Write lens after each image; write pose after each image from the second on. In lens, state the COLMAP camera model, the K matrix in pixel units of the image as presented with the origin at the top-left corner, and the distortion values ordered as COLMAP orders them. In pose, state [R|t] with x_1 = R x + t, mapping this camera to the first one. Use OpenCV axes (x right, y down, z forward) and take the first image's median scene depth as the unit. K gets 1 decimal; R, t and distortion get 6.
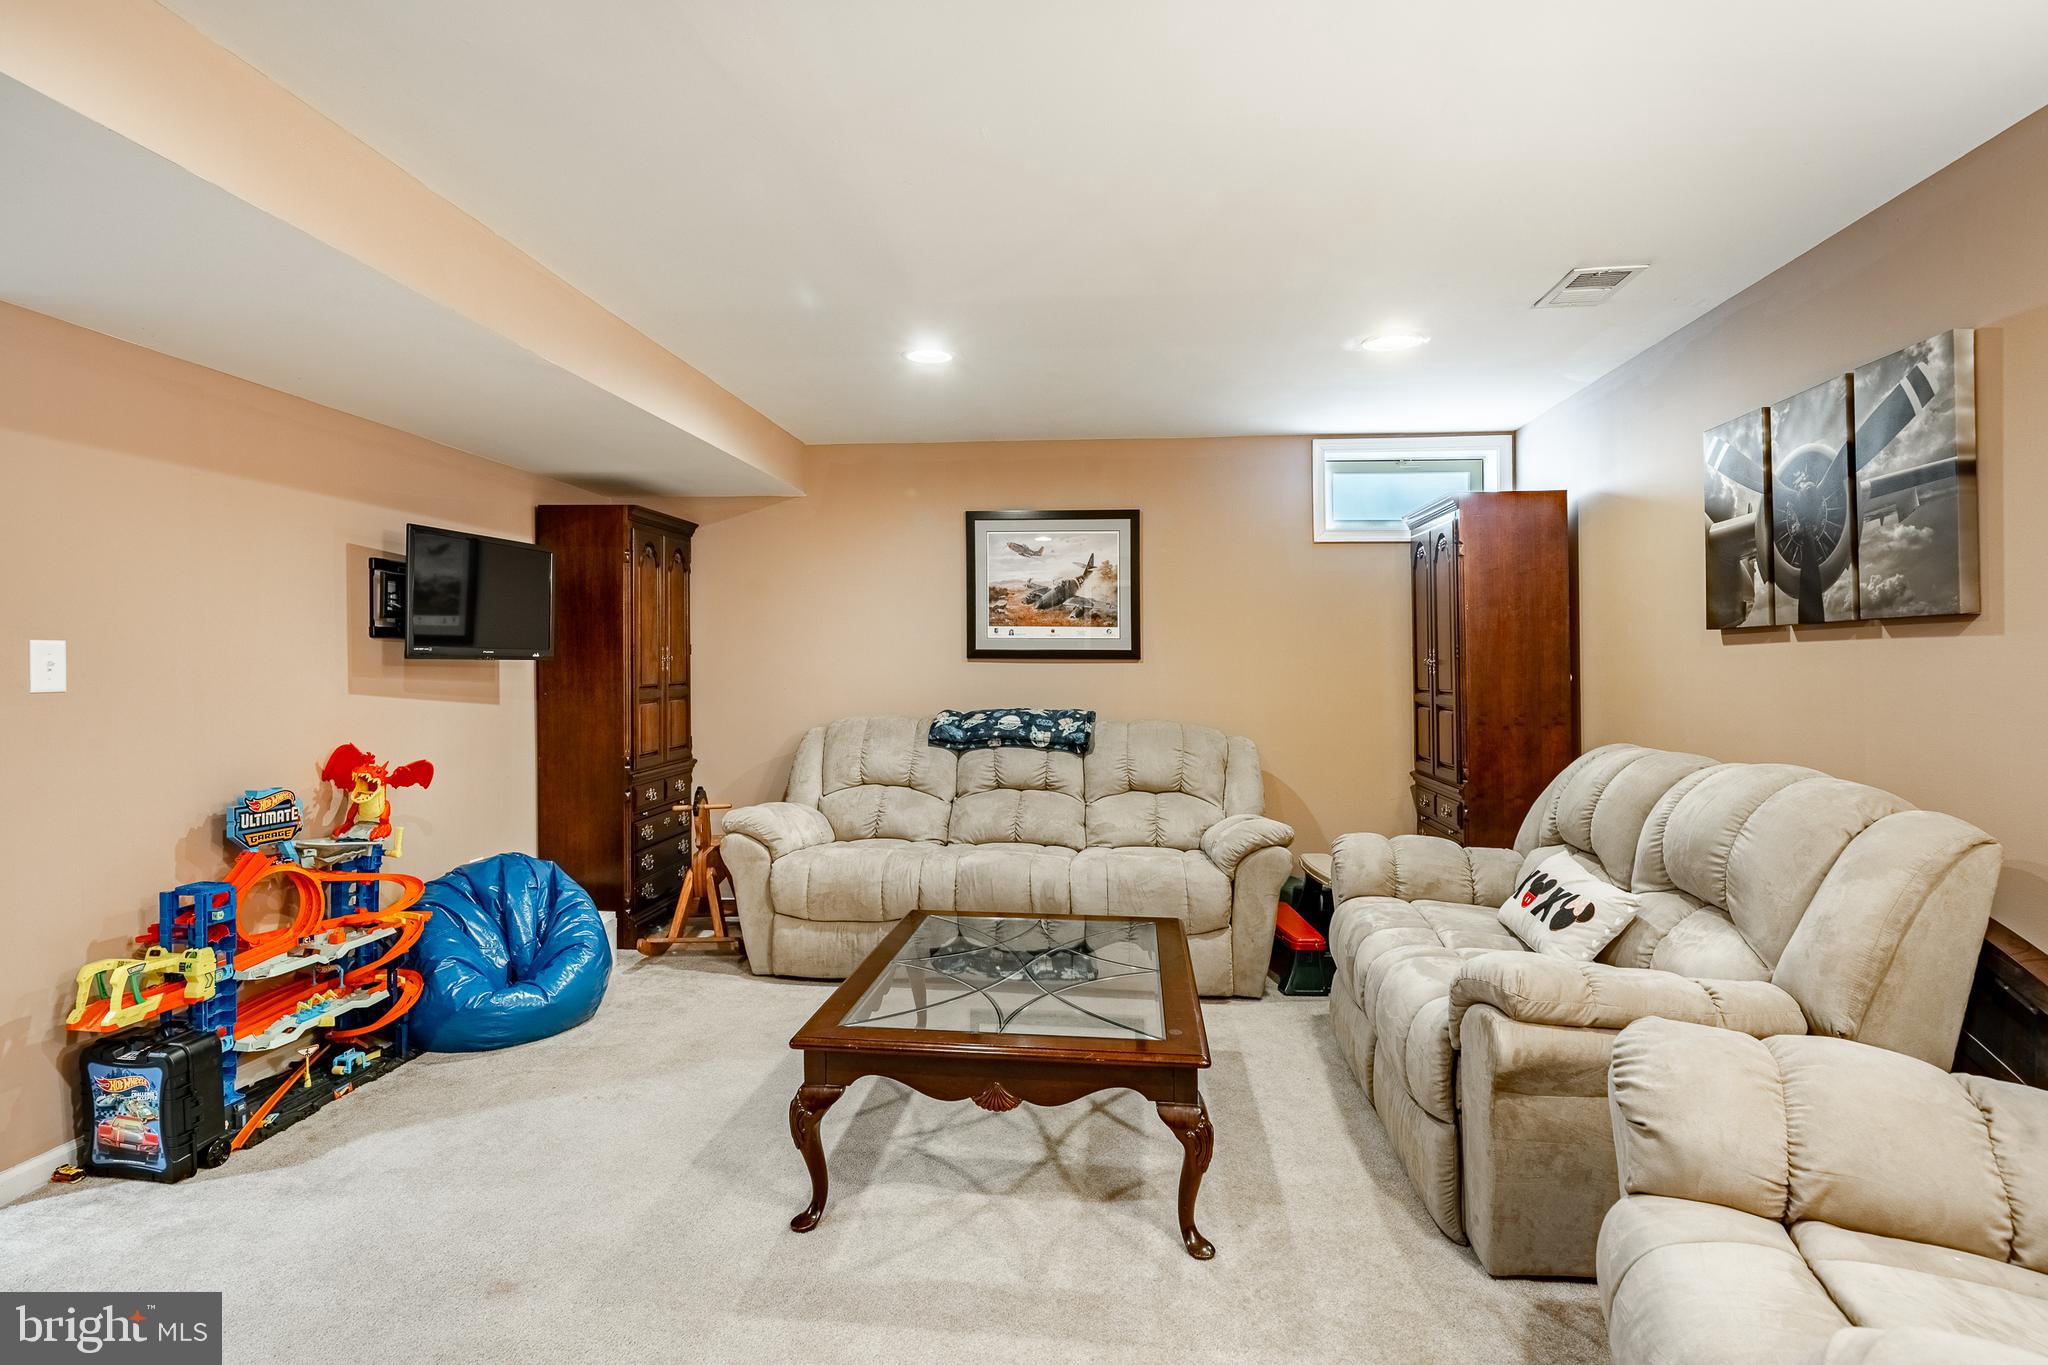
lens RADIAL K [[1025.2, 0, 1020.2], [0, 1025.2, 675.2], [0, 0, 1]] dist [-0.001493, 0.000080]
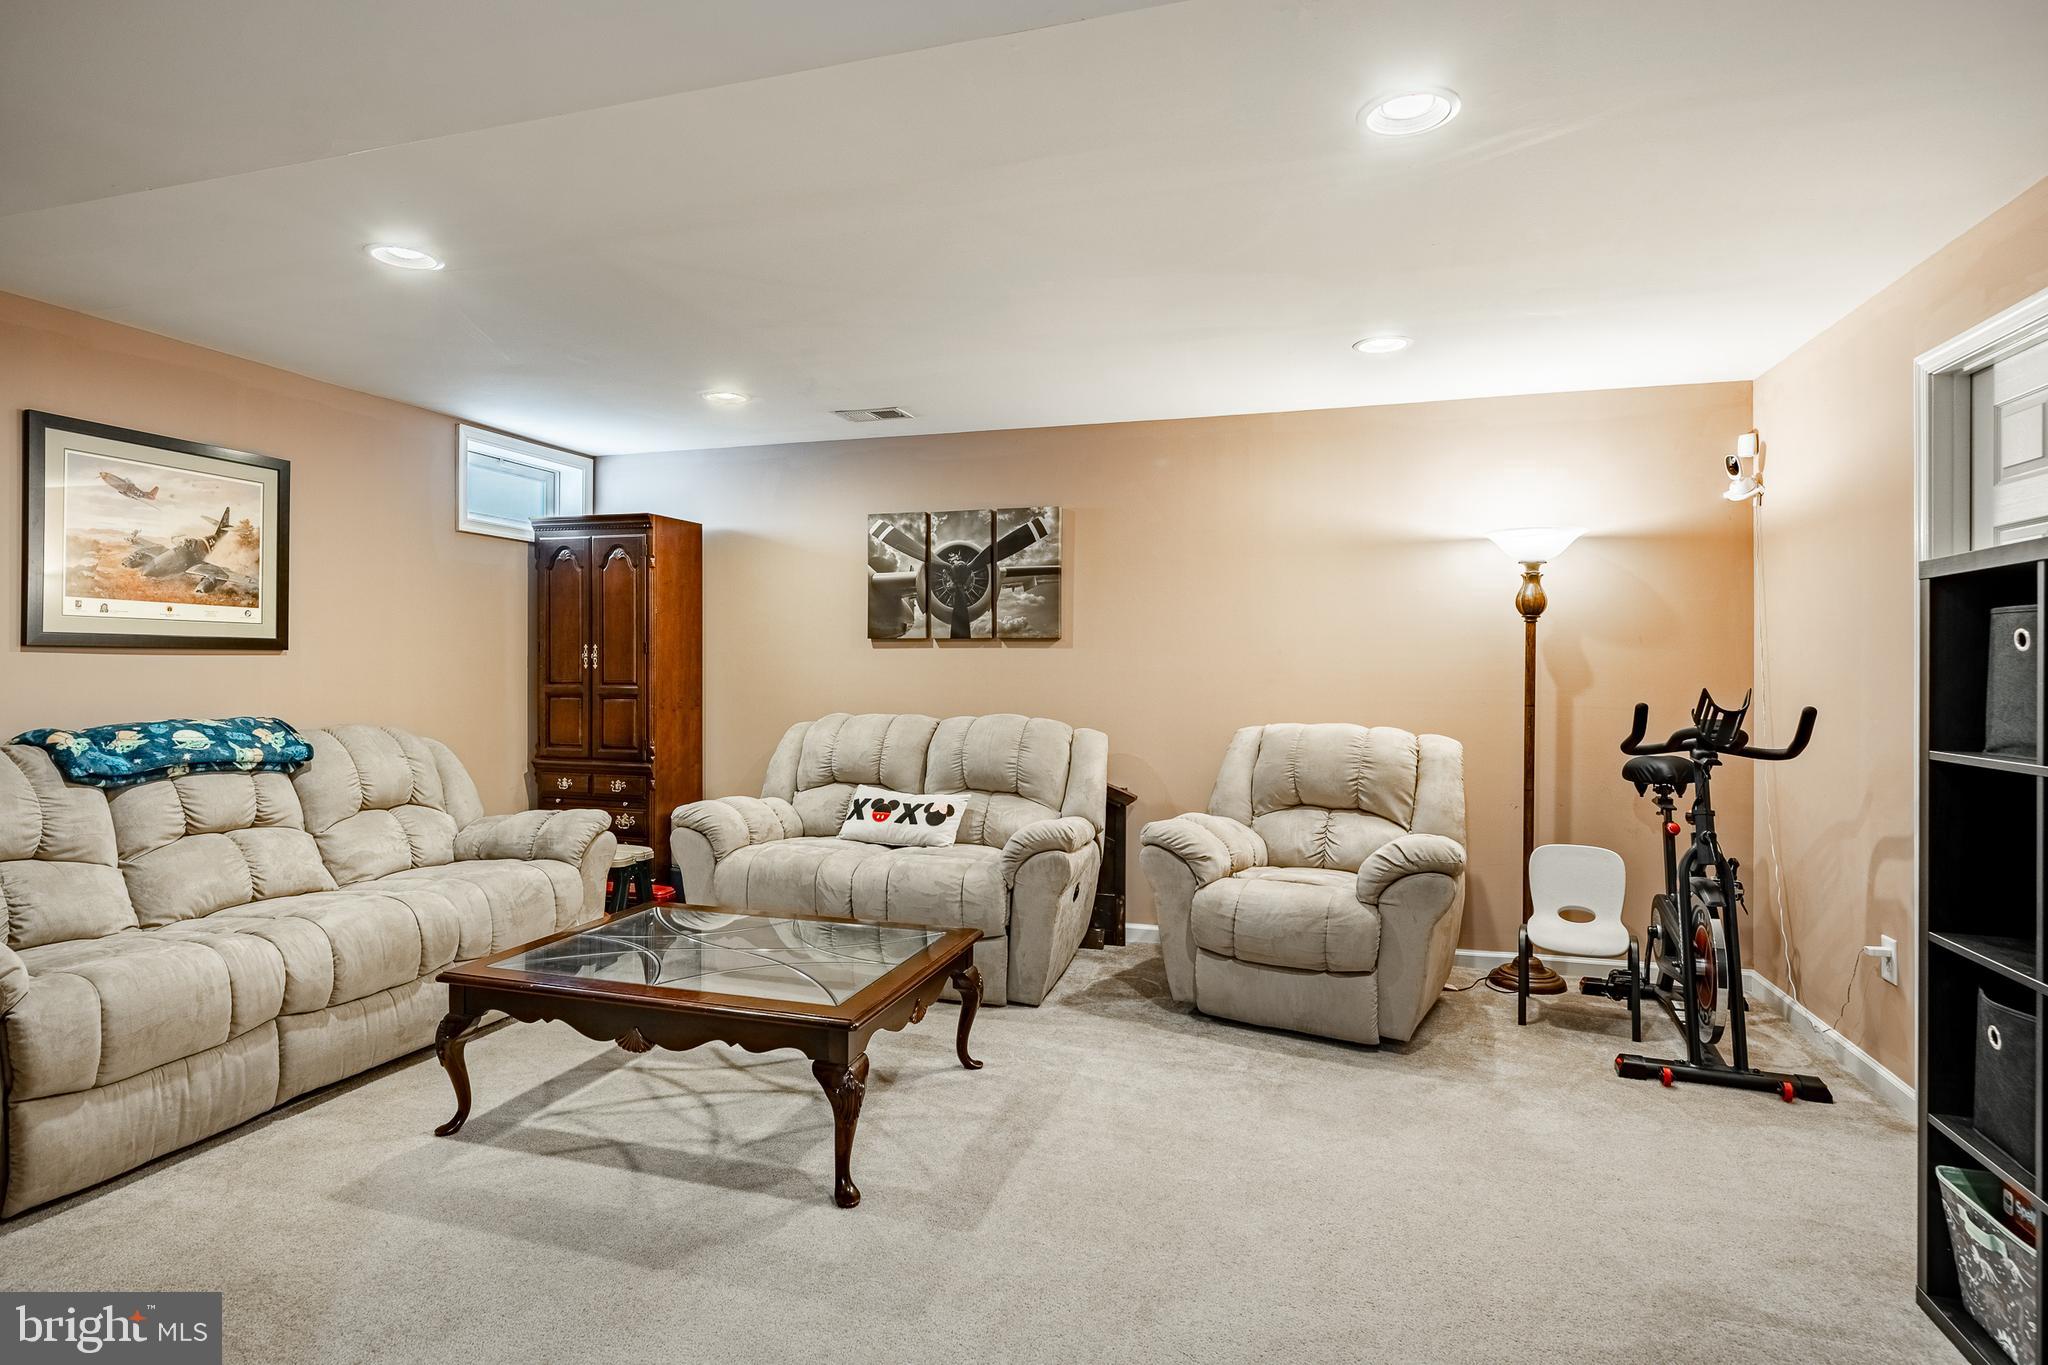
lens RADIAL K [[1044.5, 0, 1022.5], [0, 1044.5, 669.2], [0, 0, 1]] dist [-0.002206, -0.000330]
pose [[0.189407, -0.008162, 0.981865, -0.619680], [0.003553, 0.999965, 0.007627, -0.005589], [-0.981892, 0.002044, 0.189429, 0.319458]]
